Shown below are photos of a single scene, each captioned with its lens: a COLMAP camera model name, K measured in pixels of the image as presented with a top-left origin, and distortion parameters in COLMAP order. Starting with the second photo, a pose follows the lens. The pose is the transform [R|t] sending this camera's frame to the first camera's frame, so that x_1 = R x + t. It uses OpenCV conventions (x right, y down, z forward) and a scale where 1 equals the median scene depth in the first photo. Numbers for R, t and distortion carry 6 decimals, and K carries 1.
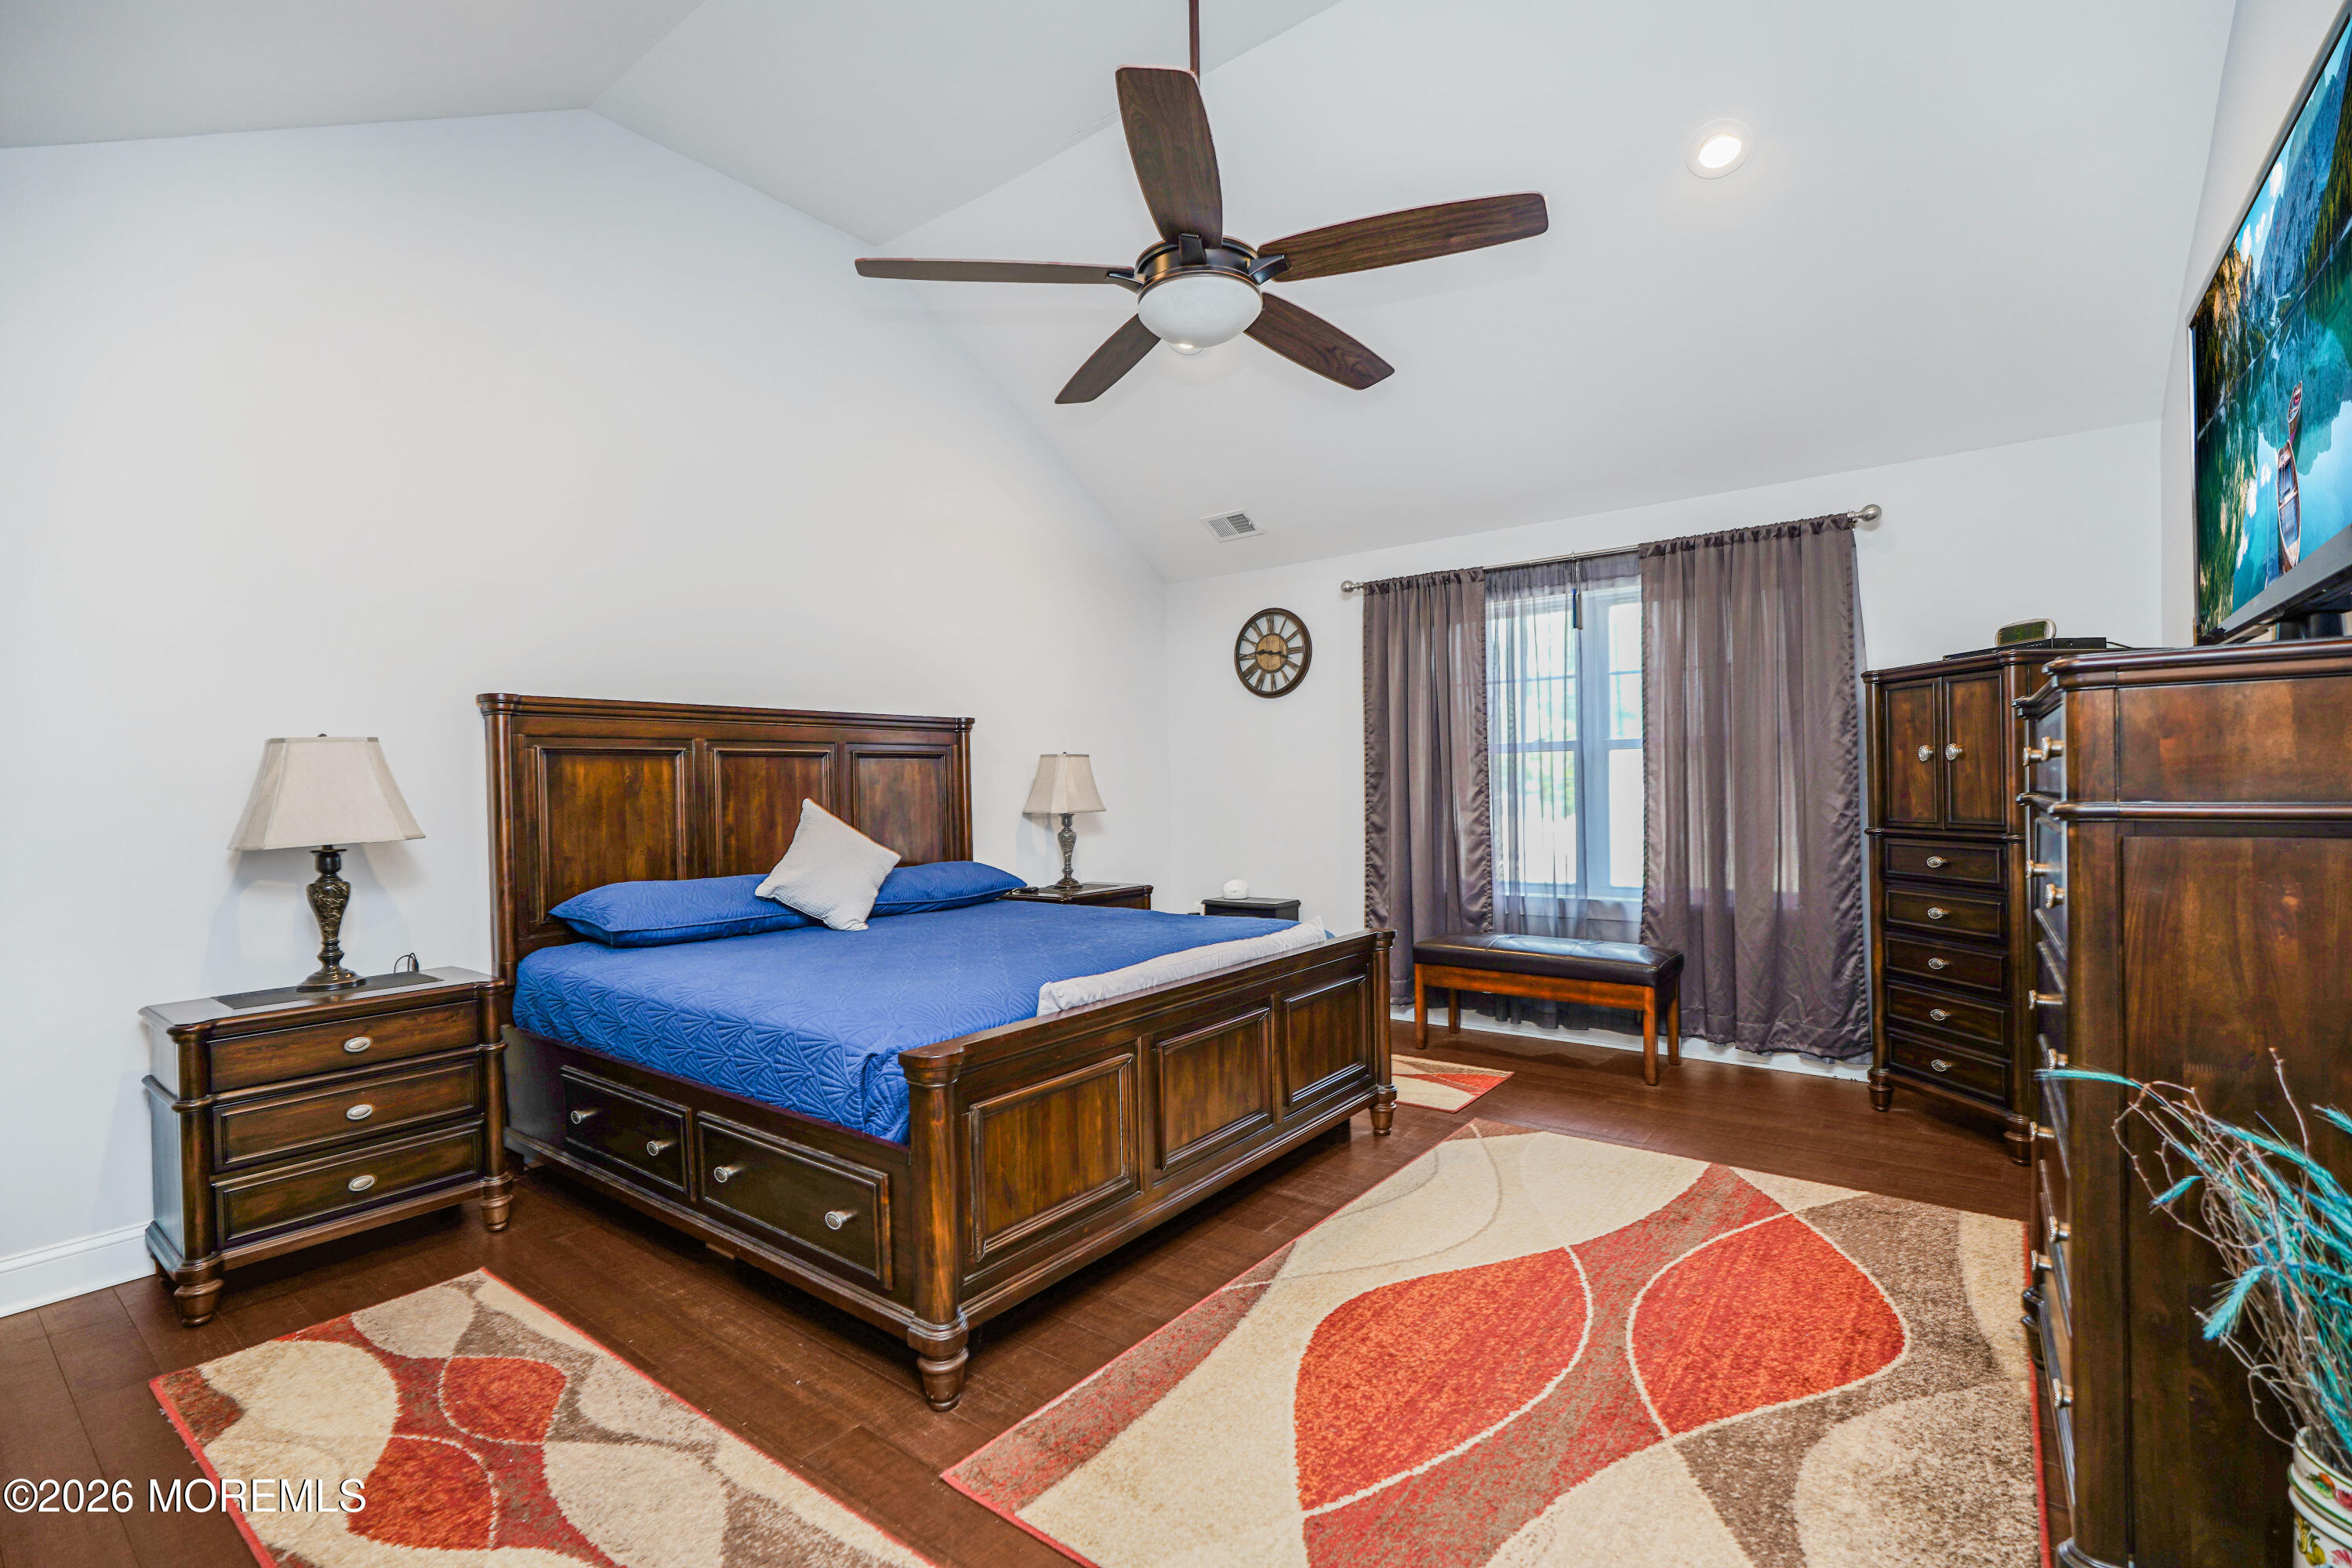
lens RADIAL K [[1026.8, 0, 1183.6], [0, 1026.8, 784.9], [0, 0, 1]] dist [-0.006282, 0.000033]
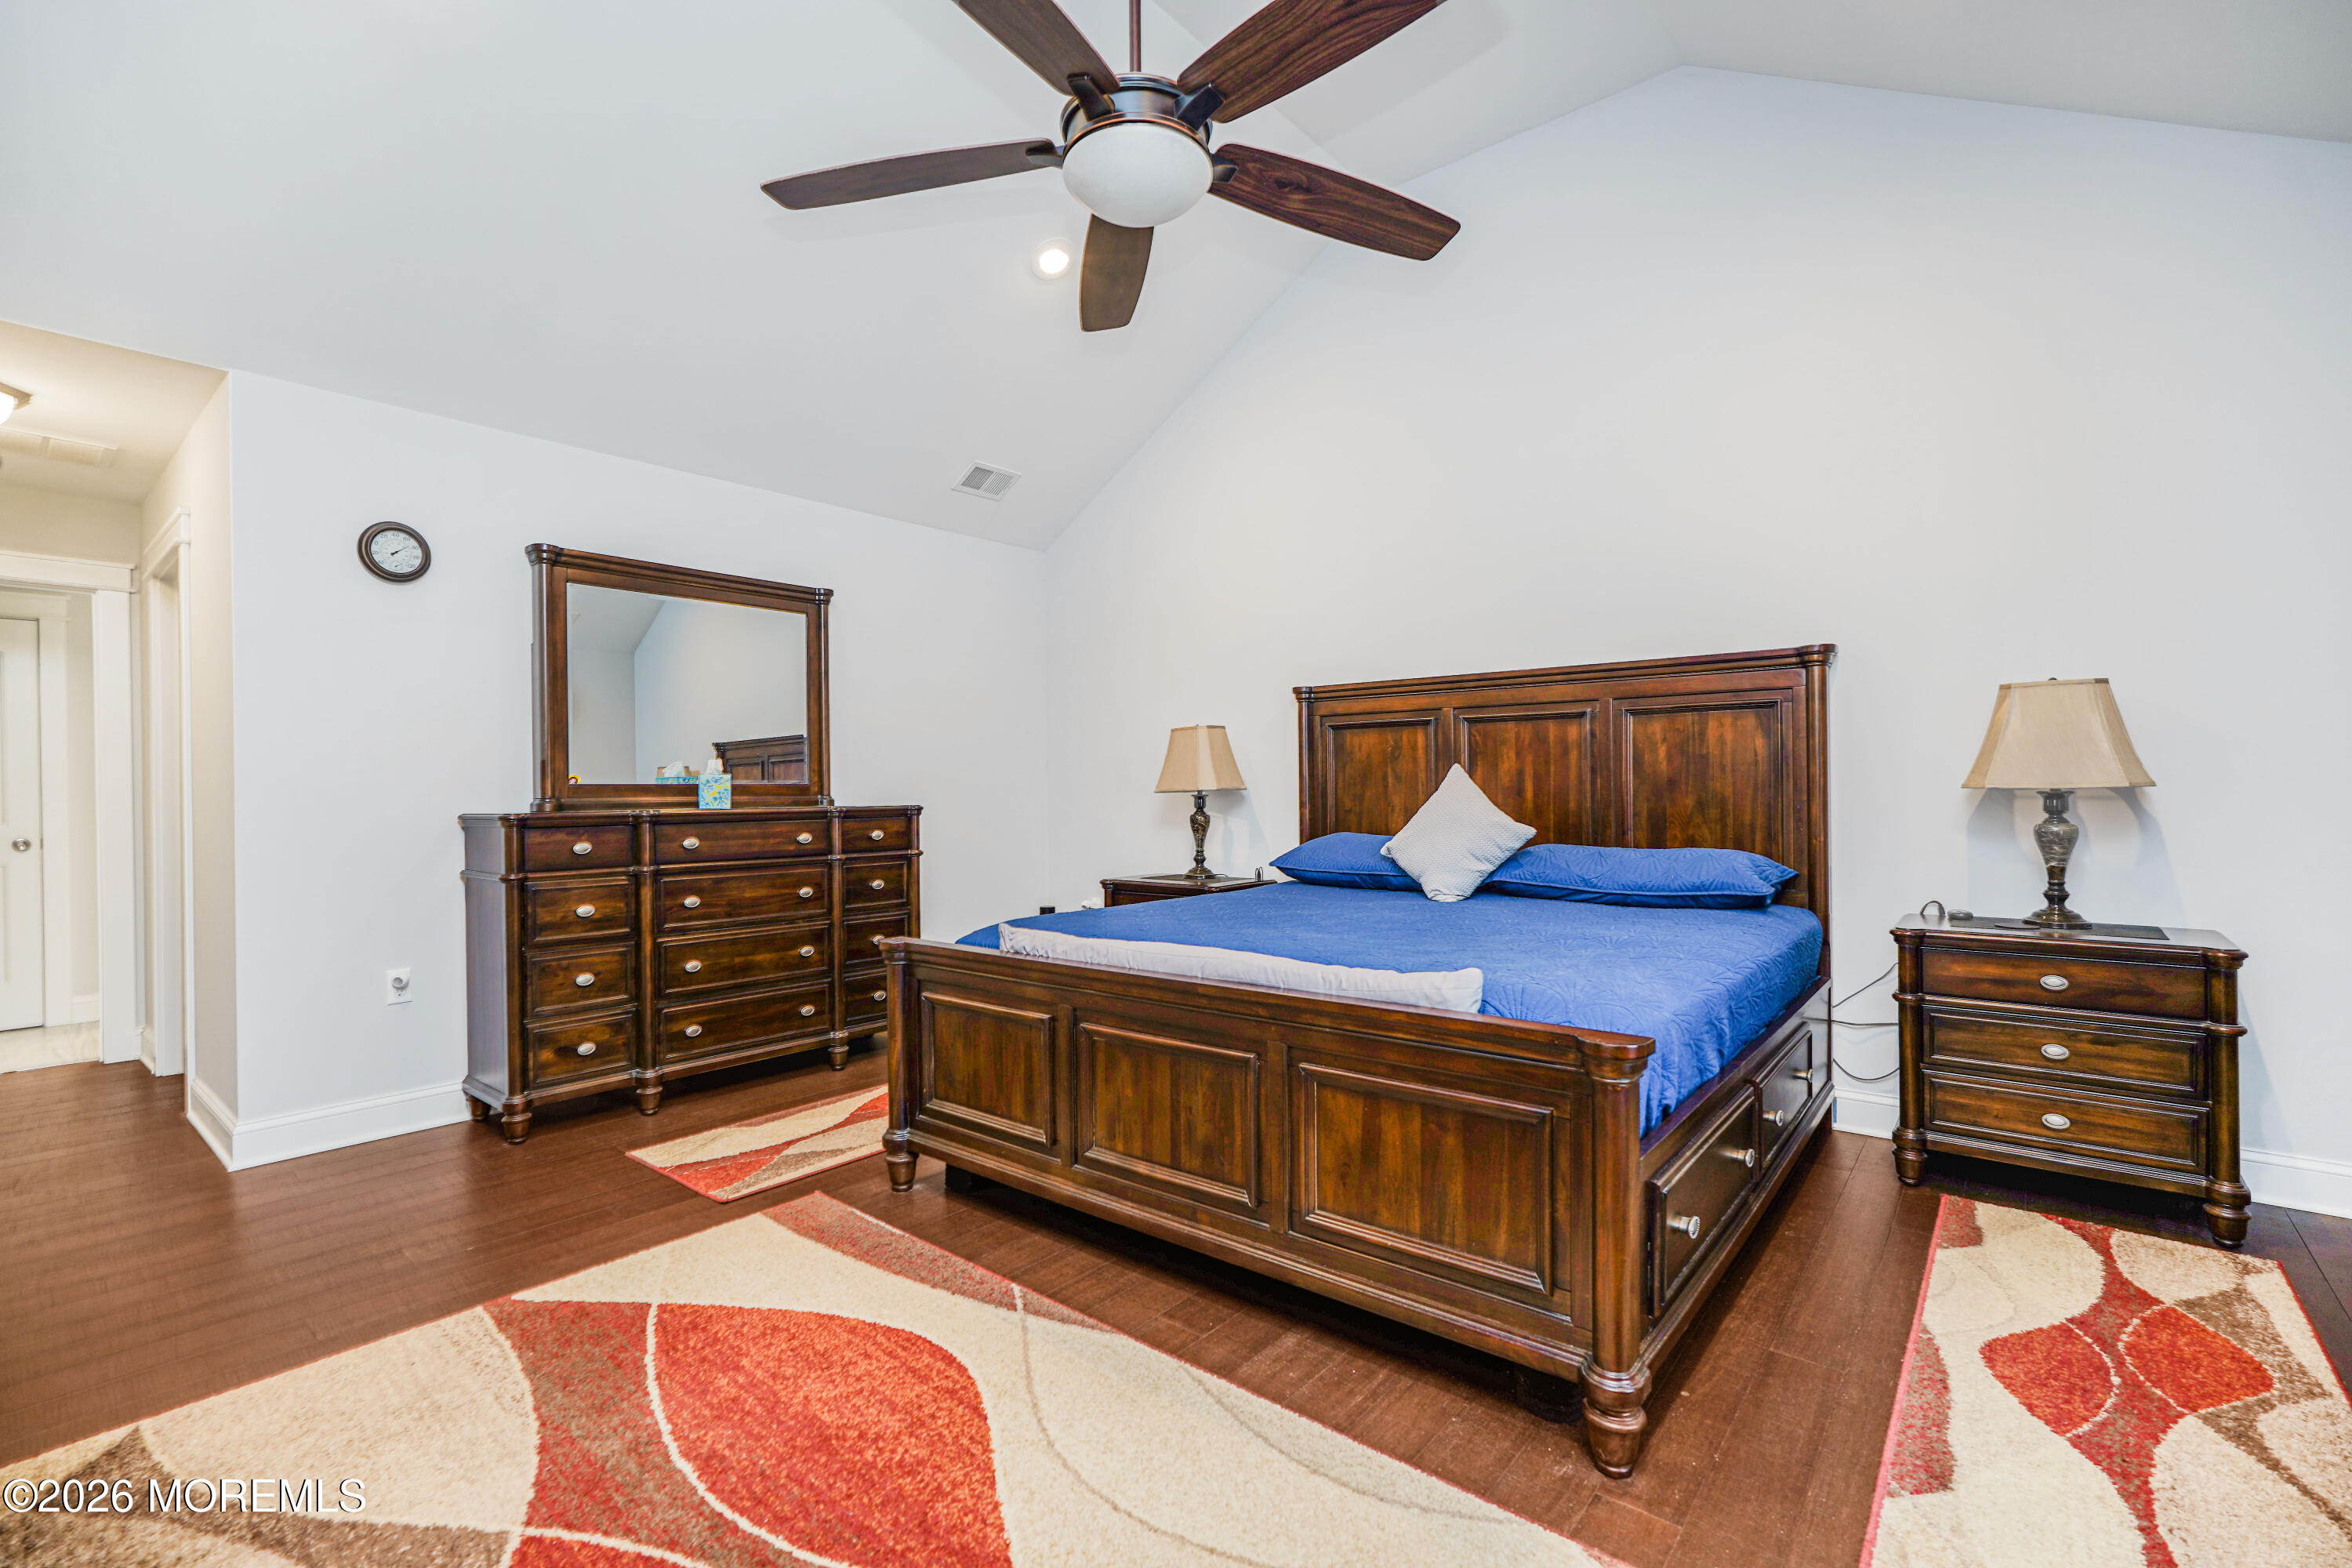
lens RADIAL K [[1038.7, 0, 1264.8], [0, 1038.7, 798.0], [0, 0, 1]] dist [-0.074738, 0.042503]
pose [[0.010551, 0.051628, -0.998611, 0.685102], [0.025188, 0.998336, 0.051880, -0.012820], [0.999627, -0.025701, 0.009233, 0.857908]]
